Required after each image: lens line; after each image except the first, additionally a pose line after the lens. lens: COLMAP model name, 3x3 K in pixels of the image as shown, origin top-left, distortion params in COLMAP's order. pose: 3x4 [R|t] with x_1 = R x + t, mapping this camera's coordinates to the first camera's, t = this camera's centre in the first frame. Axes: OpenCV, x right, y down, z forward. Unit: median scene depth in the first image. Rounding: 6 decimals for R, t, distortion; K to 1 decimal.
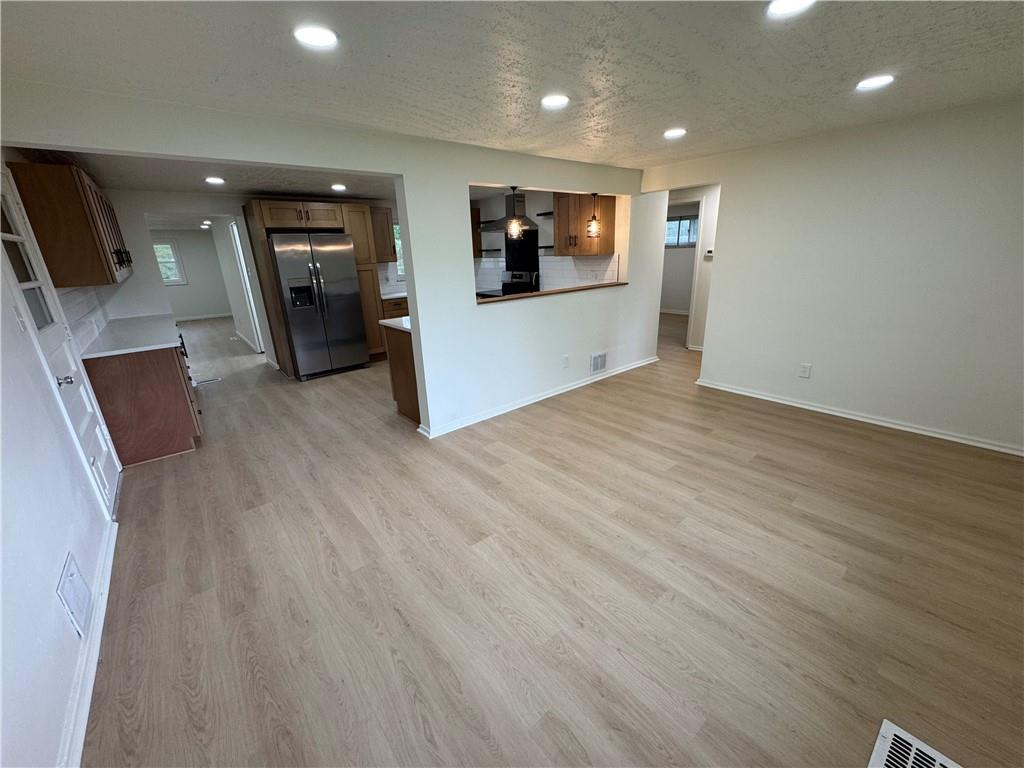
lens RADIAL K [[409.3, 0, 509.7], [0, 409.3, 383.5], [0, 0, 1]] dist [-0.005091, 0.000377]
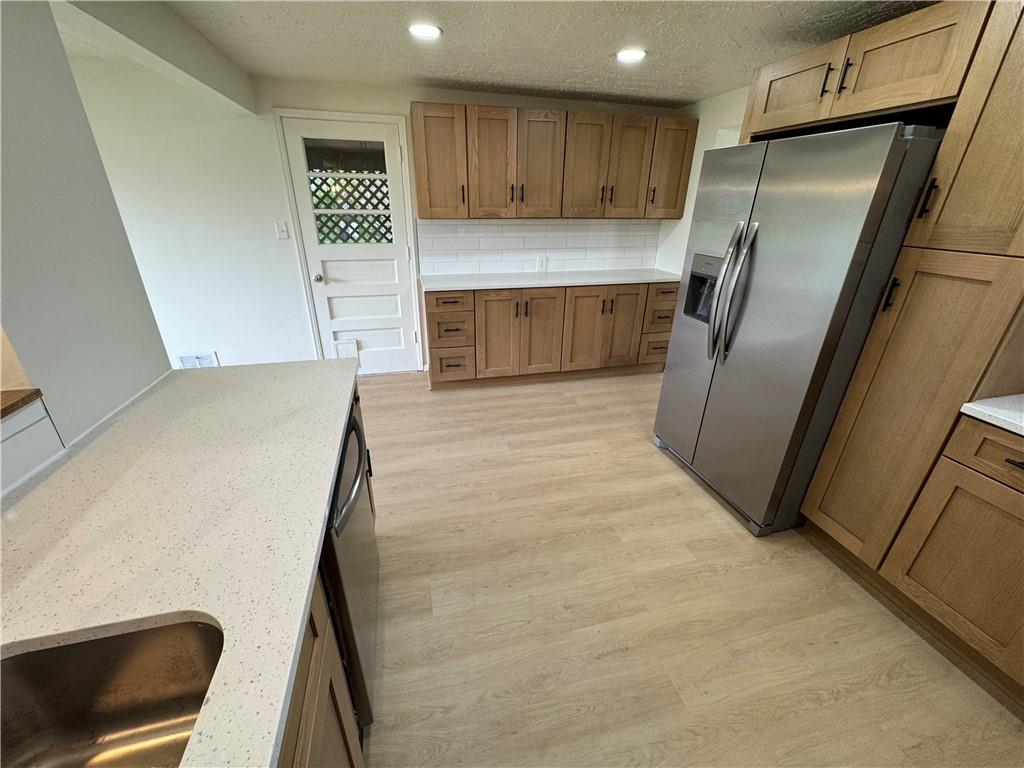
lens RADIAL K [[409.3, 0, 509.7], [0, 409.3, 383.5], [0, 0, 1]] dist [-0.005091, 0.000377]
pose [[-0.424245, 0.395850, -0.814444, -0.021316], [-0.283661, 0.796036, 0.534662, -0.387725], [0.859973, 0.457853, -0.225427, 1.181660]]
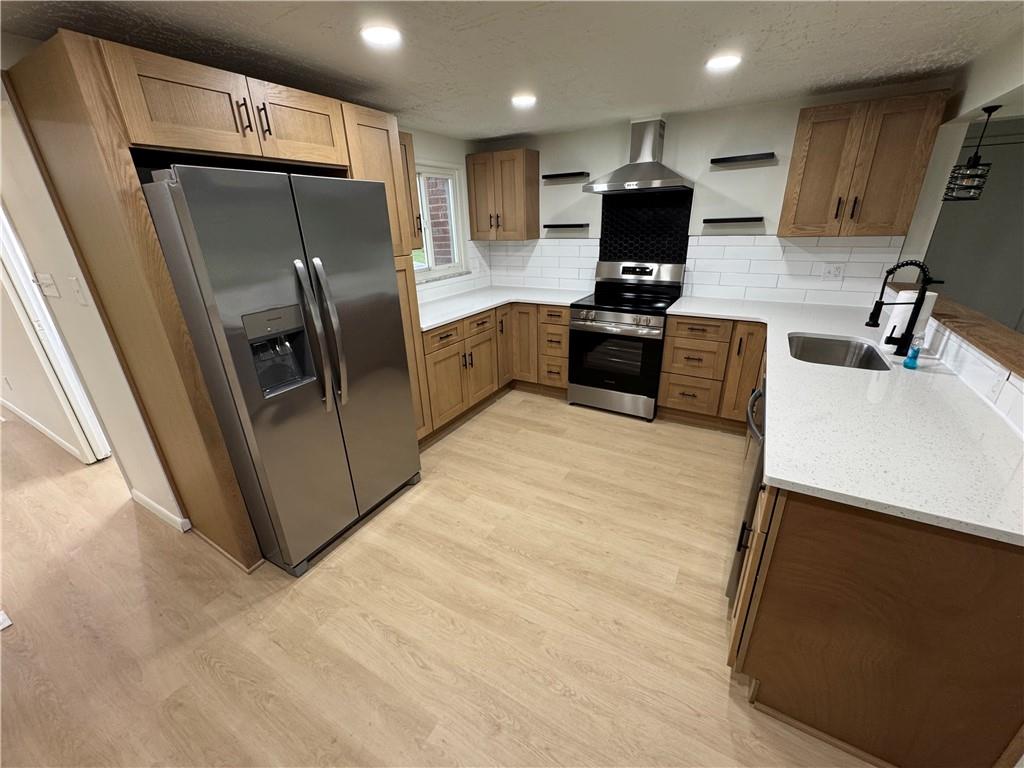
lens RADIAL K [[409.3, 0, 509.7], [0, 409.3, 383.5], [0, 0, 1]] dist [-0.005091, 0.000377]
pose [[0.938775, -0.121673, 0.322332, -0.543233], [0.104760, 0.992075, 0.069377, -0.241814], [-0.328219, -0.031362, 0.944081, 0.747202]]
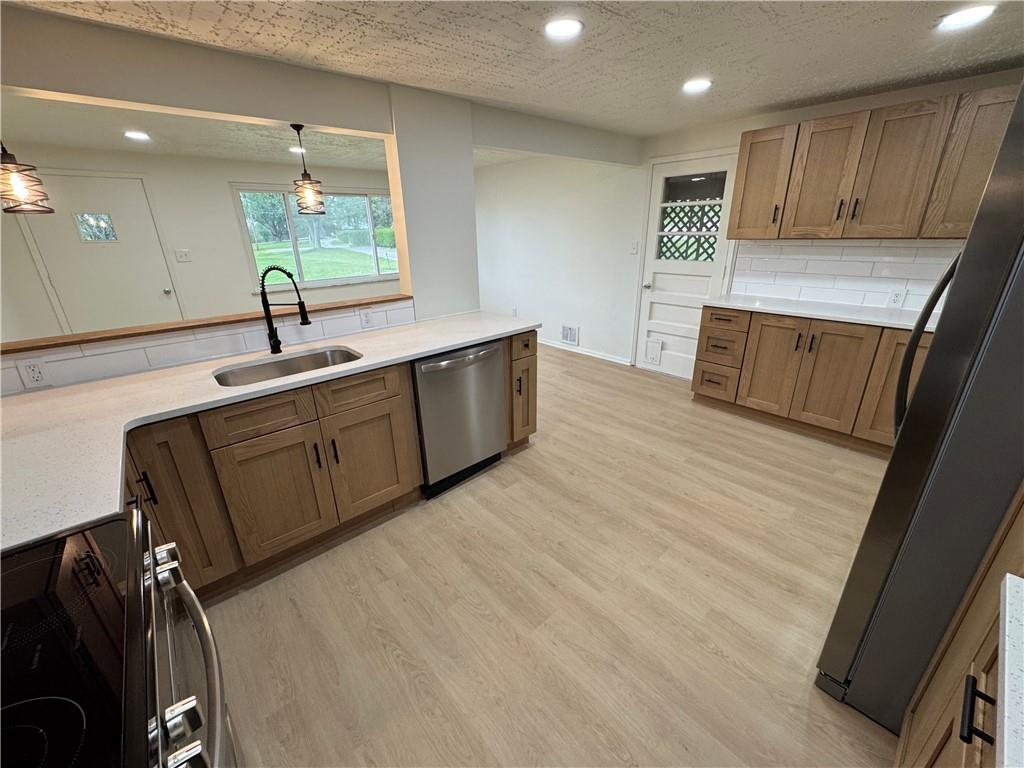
lens RADIAL K [[409.0, 0, 512.4], [0, 409.0, 382.5], [0, 0, 1]] dist [0.000530, 0.000305]
pose [[-0.997526, 0.067740, -0.018771, -0.237305], [0.040779, 0.775195, 0.630405, -0.485562], [0.057255, 0.628080, -0.776040, 1.509400]]
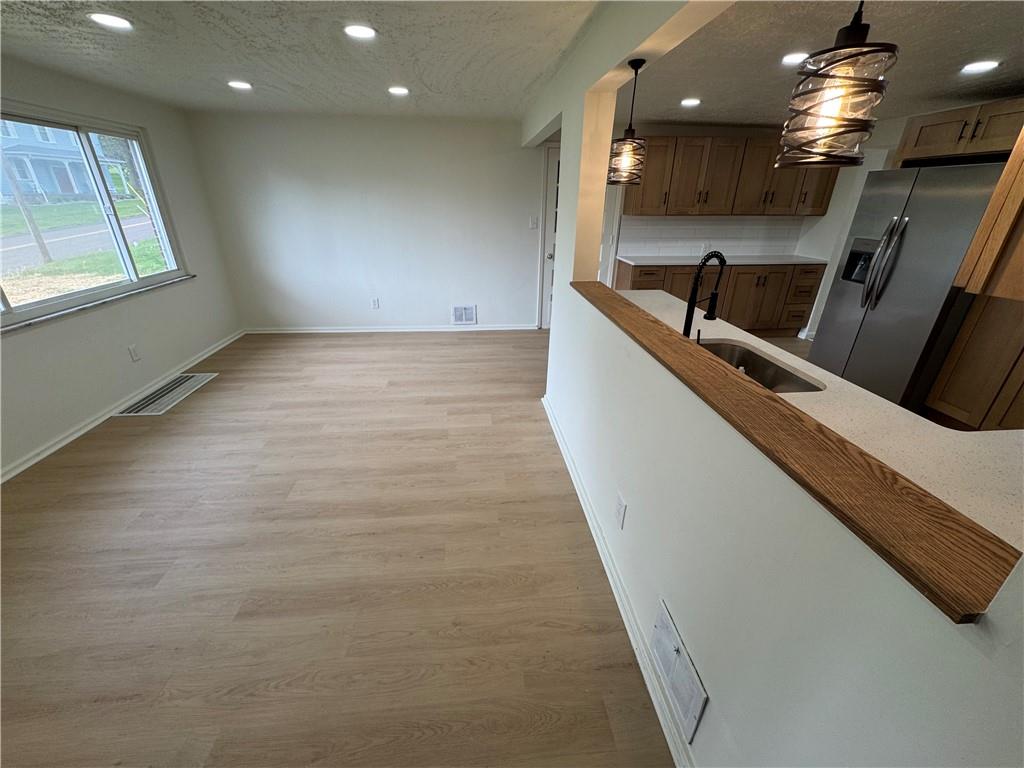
lens RADIAL K [[409.3, 0, 509.7], [0, 409.3, 383.5], [0, 0, 1]] dist [-0.005091, 0.000377]
pose [[-0.557305, 0.370746, -0.742939, 0.479499], [-0.251663, 0.777261, 0.576655, -0.375679], [0.791250, 0.508343, -0.339868, 1.067100]]
